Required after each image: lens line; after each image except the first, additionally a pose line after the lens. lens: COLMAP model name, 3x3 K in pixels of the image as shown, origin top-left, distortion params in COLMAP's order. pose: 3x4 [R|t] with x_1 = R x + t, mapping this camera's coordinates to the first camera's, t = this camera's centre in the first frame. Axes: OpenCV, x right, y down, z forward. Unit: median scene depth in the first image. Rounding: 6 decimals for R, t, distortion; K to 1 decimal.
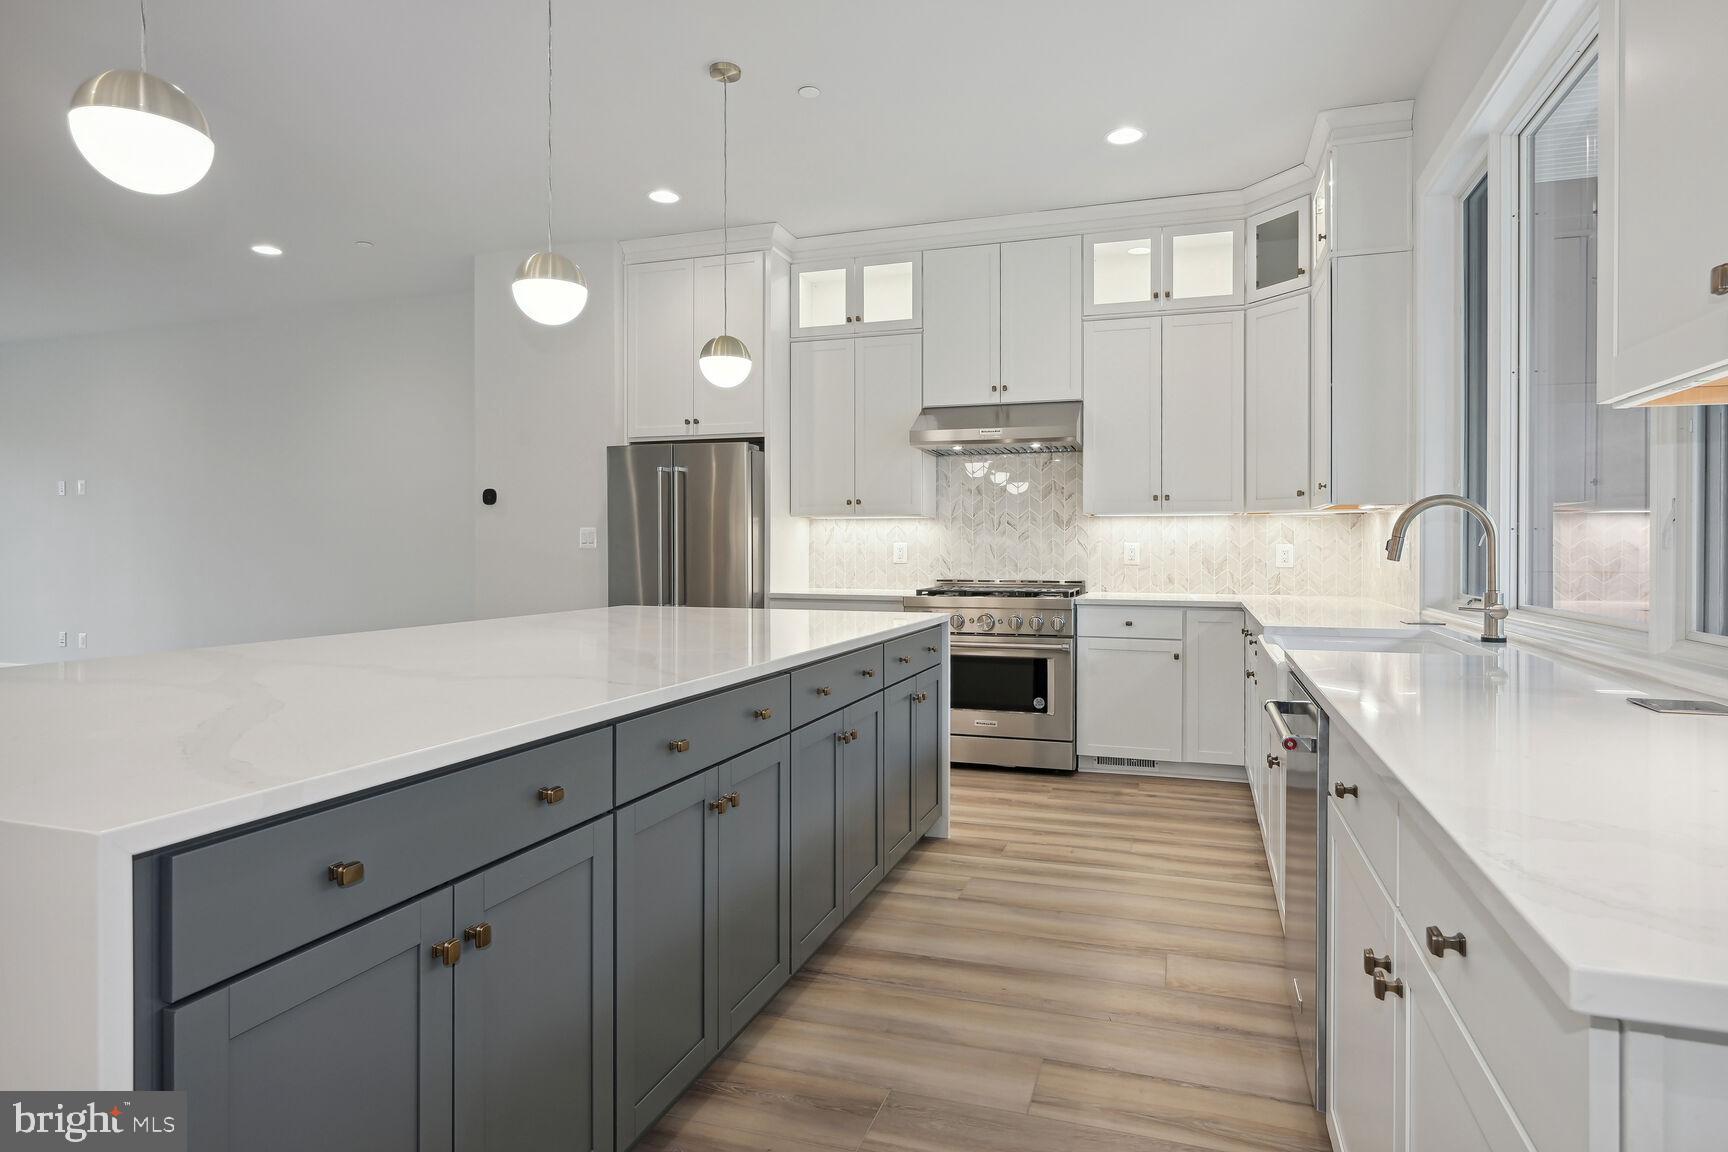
lens RADIAL K [[968.8, 0, 869.1], [0, 968.8, 553.4], [0, 0, 1]] dist [0.007134, 0.000657]
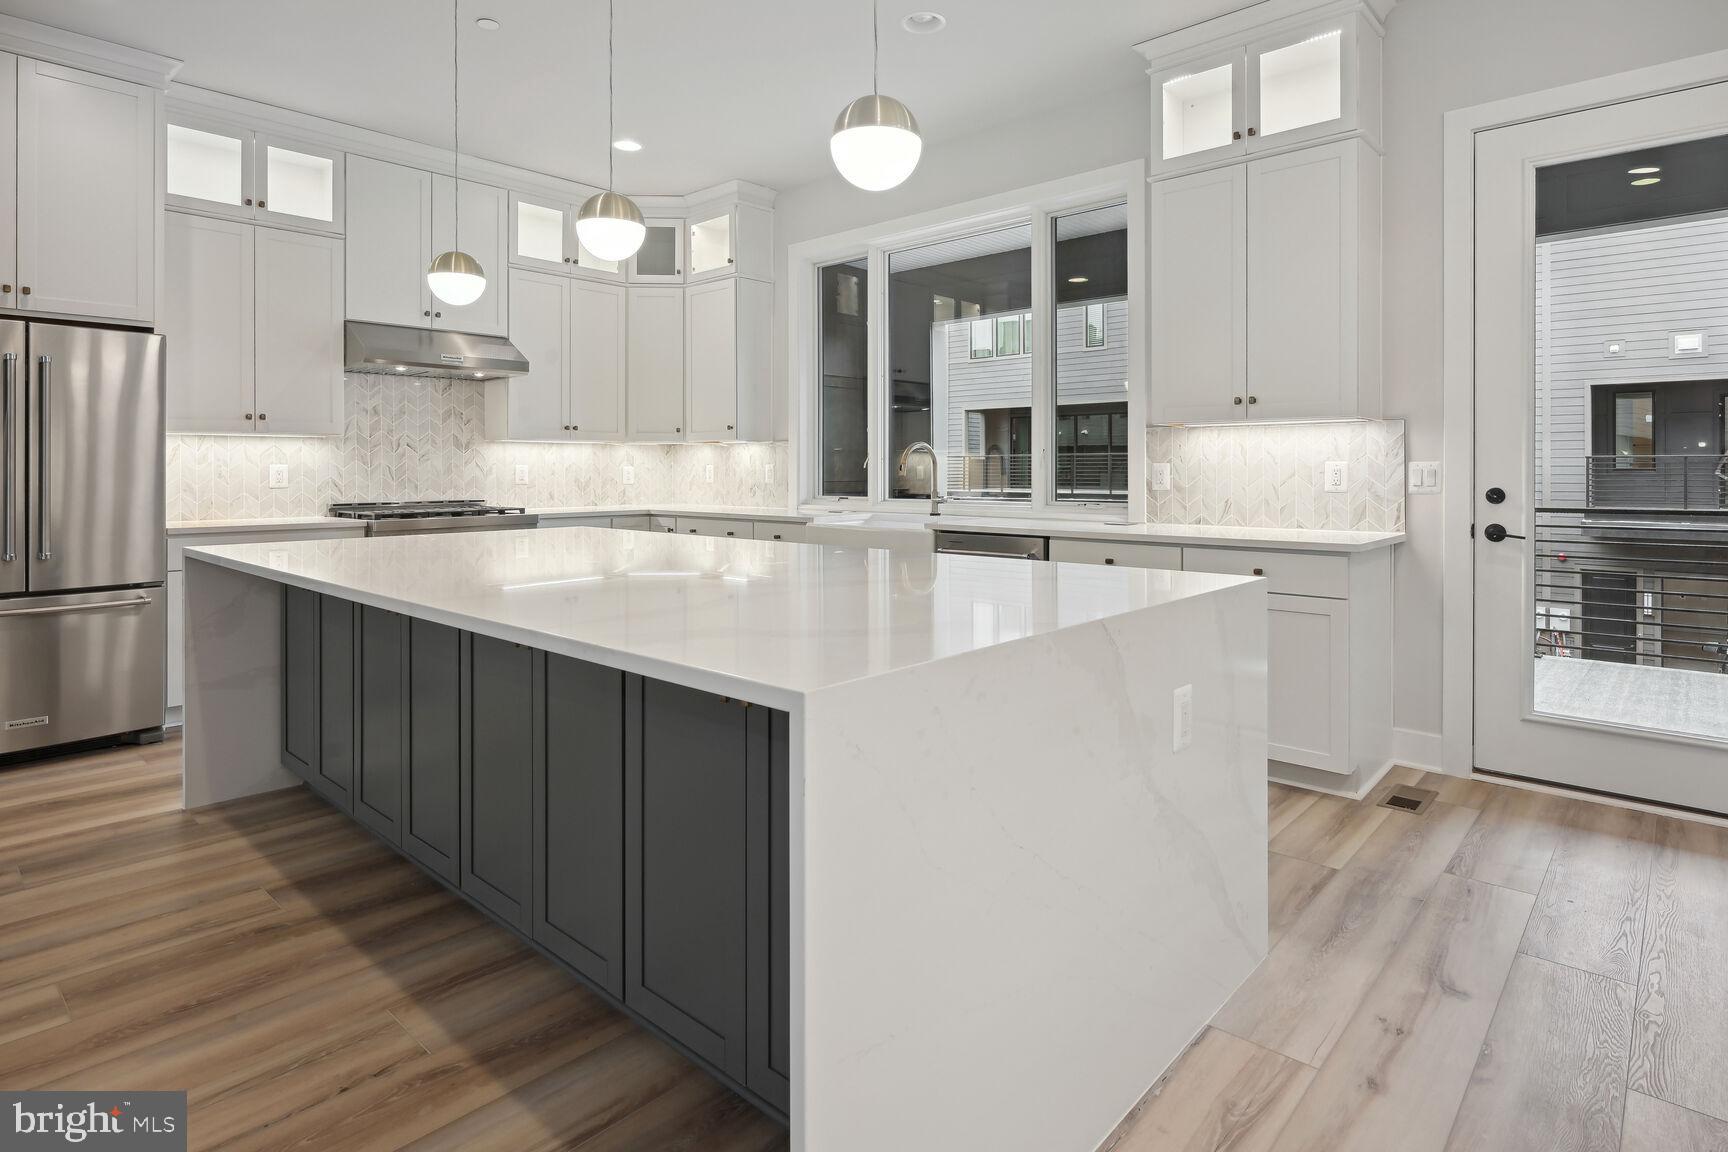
lens RADIAL K [[916.9, 0, 873.4], [0, 916.9, 474.0], [0, 0, 1]] dist [-0.000909, -0.000863]
pose [[0.402806, -0.006254, 0.915264, -0.590123], [0.007732, 0.999964, 0.003429, -0.000836], [-0.915253, 0.005696, 0.402840, 0.190900]]
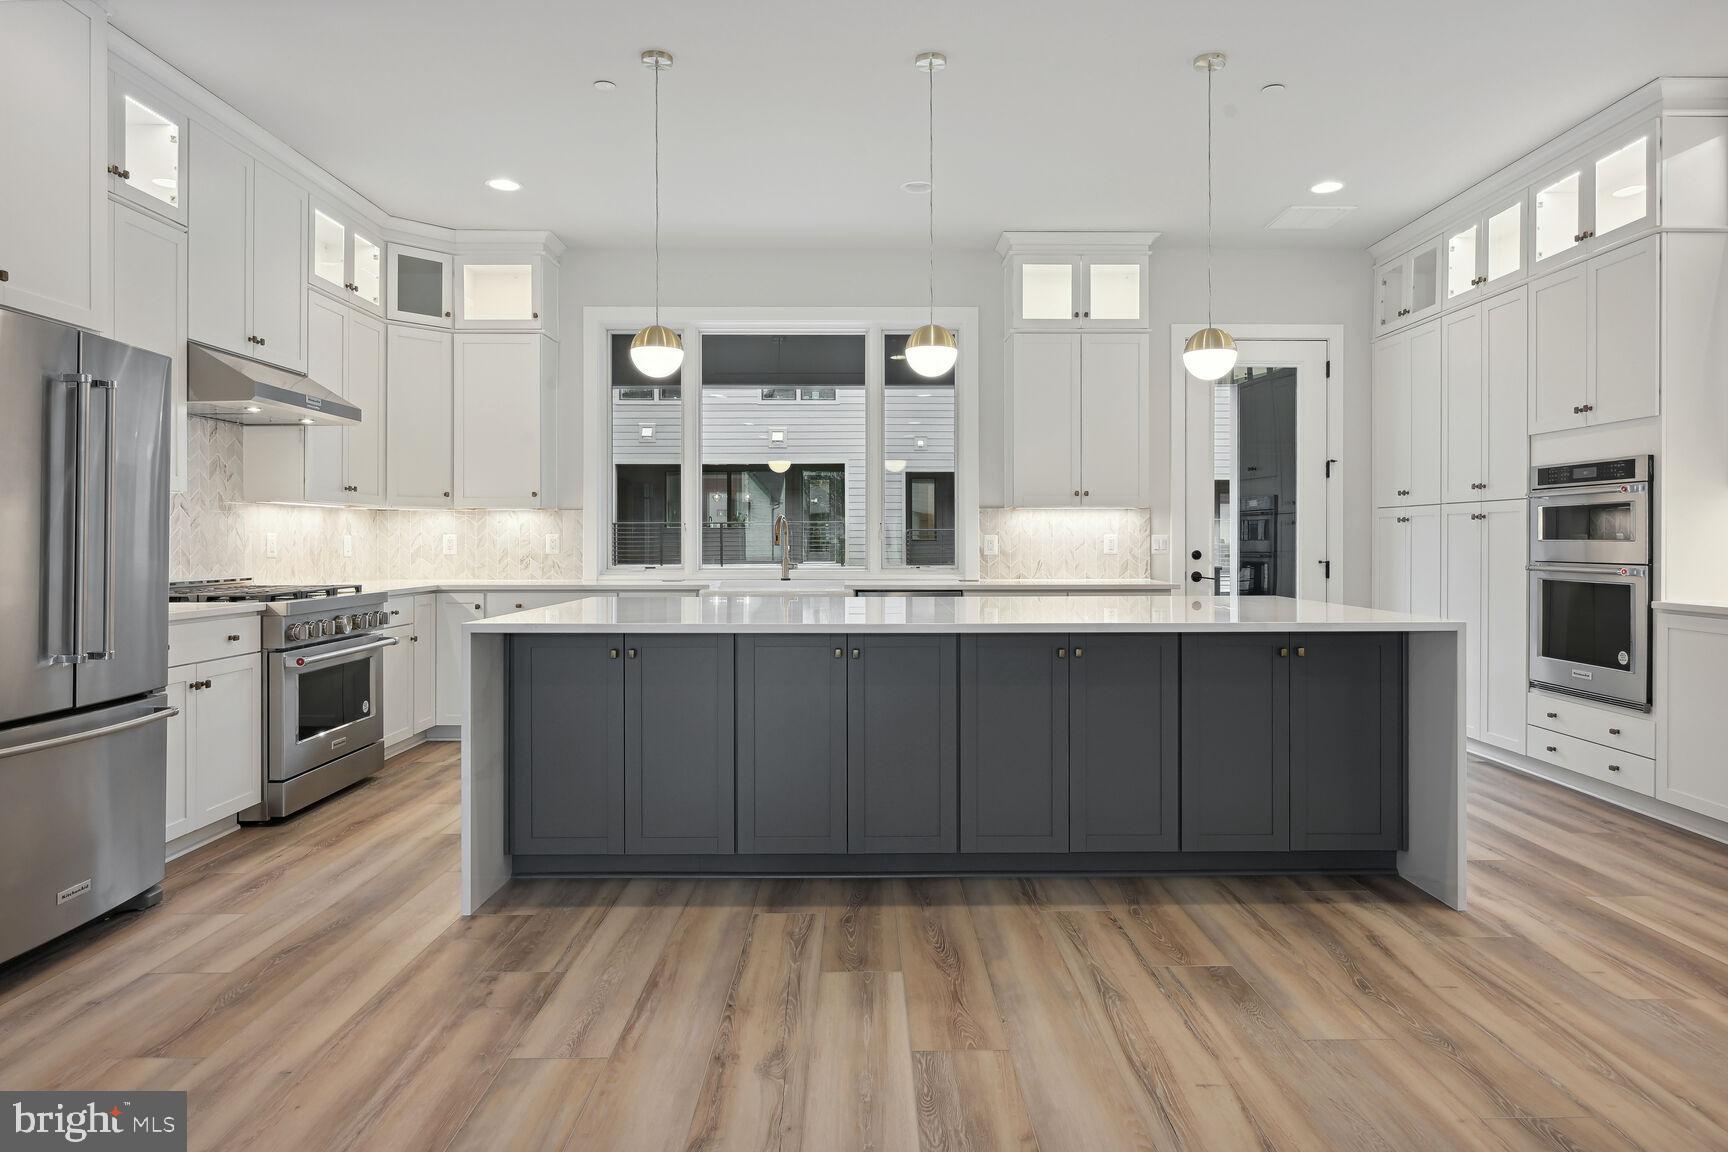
lens RADIAL K [[1044.9, 0, 875.2], [0, 1044.9, 543.5], [0, 0, 1]] dist [-0.002666, -0.001419]
pose [[-0.325261, -0.004643, 0.945613, -0.888923], [0.005935, 0.999958, 0.006951, -0.005020], [-0.945606, 0.007873, -0.325220, 0.831040]]
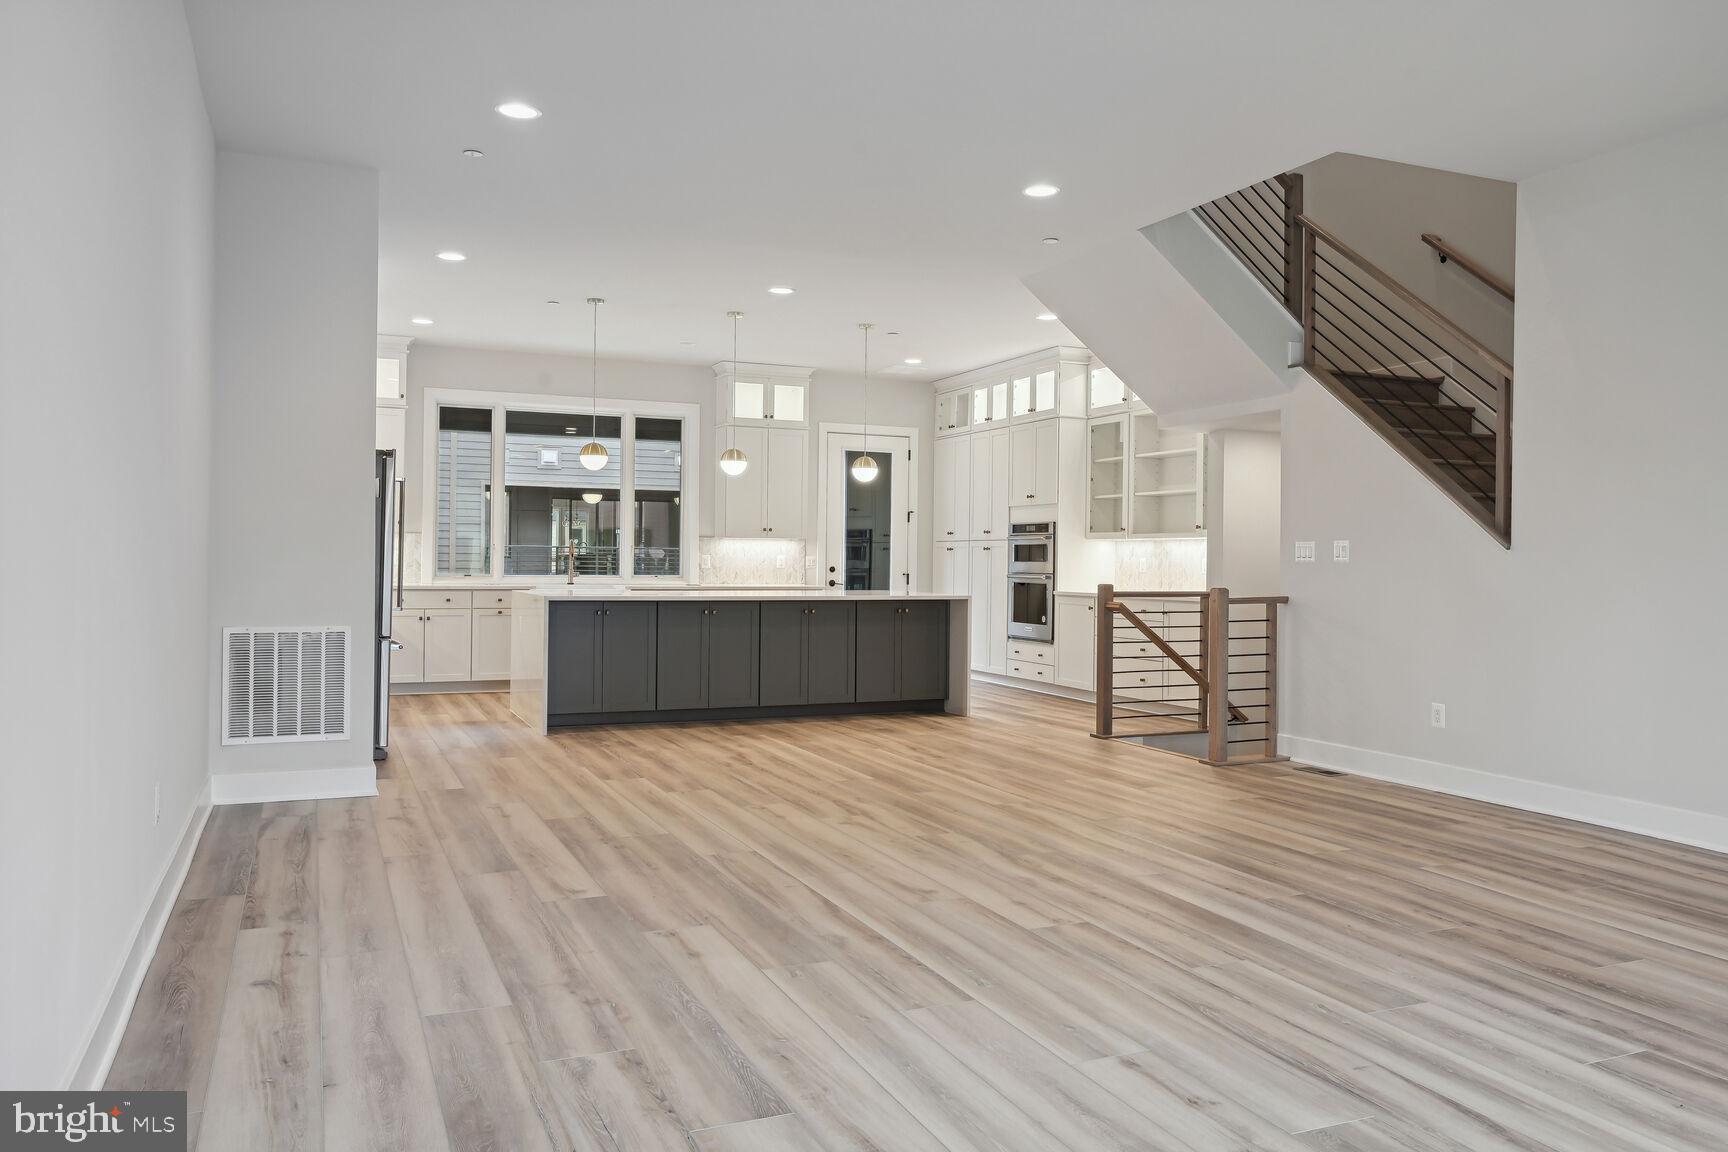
lens RADIAL K [[1272.8, 0, 867.8], [0, 1272.8, 568.2], [0, 0, 1]] dist [0.002956, 0.000493]
pose [[-0.667415, -0.013662, 0.744561, -1.678828], [-0.007326, 0.999904, 0.011780, -0.010974], [-0.744650, 0.002408, -0.667451, 1.627963]]
